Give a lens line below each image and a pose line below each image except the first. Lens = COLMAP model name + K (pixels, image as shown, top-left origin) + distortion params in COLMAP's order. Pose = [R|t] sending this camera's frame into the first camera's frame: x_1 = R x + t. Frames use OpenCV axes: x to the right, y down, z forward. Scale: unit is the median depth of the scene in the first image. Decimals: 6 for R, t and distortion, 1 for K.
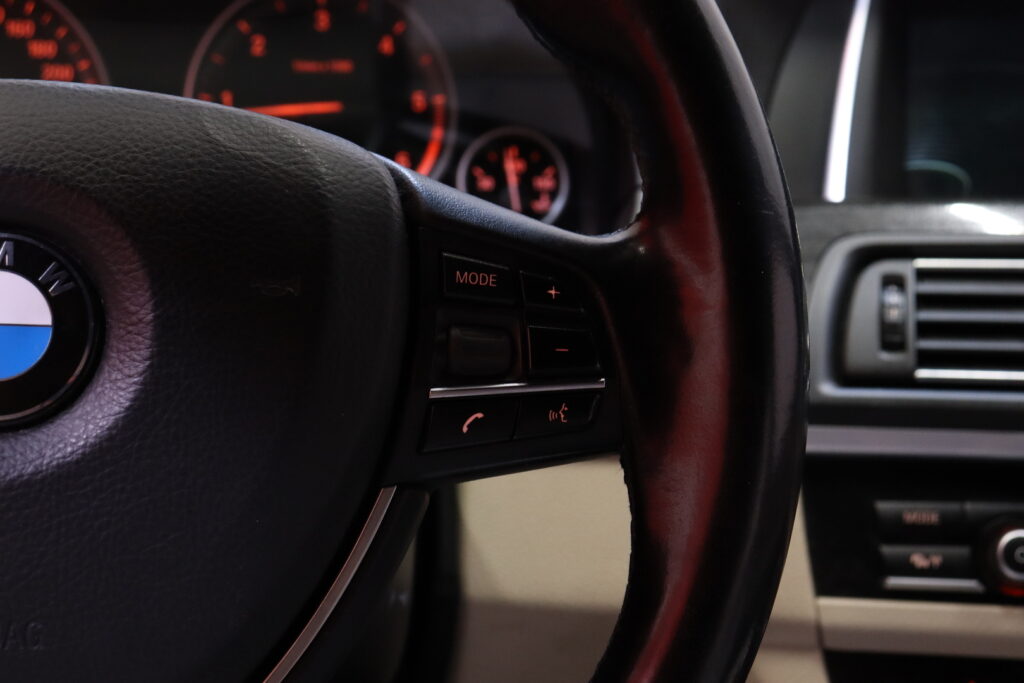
lens RADIAL K [[2224.8, 0, 512.0], [0, 2224.8, 341.5], [0, 0, 1]] dist [0.220910, 0.148849]
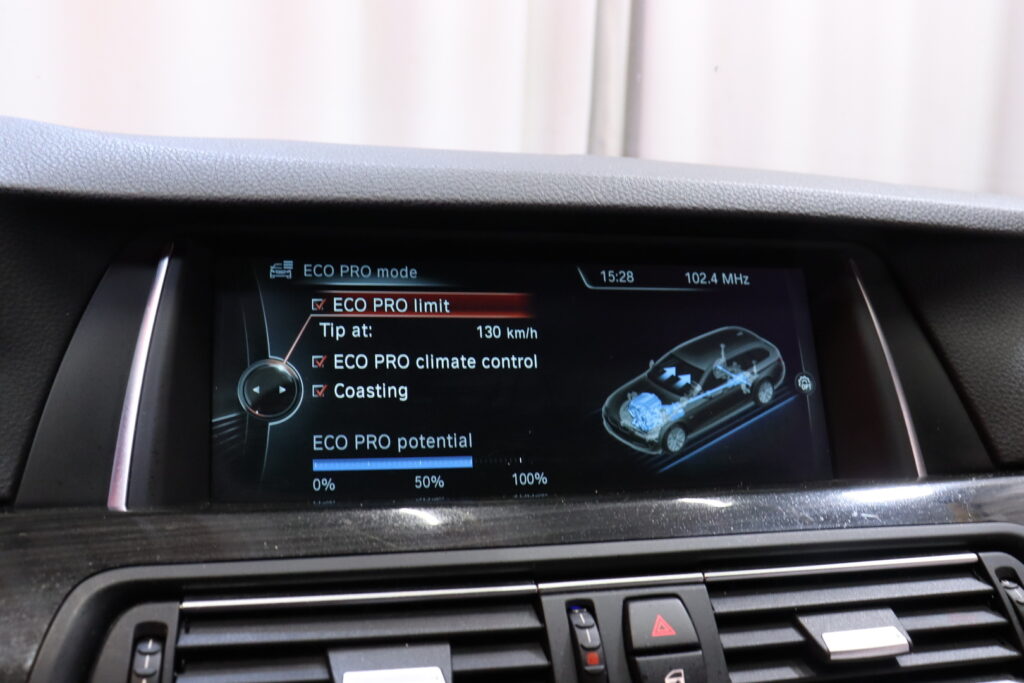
lens RADIAL K [[991.6, 0, 514.7], [0, 991.6, 331.5], [0, 0, 1]] dist [-0.145179, 0.155057]
pose [[0.955087, -0.007924, 0.296220, 0.192722], [0.025514, 0.998129, -0.055562, -0.111042], [-0.295225, 0.060625, 0.953502, 0.627701]]
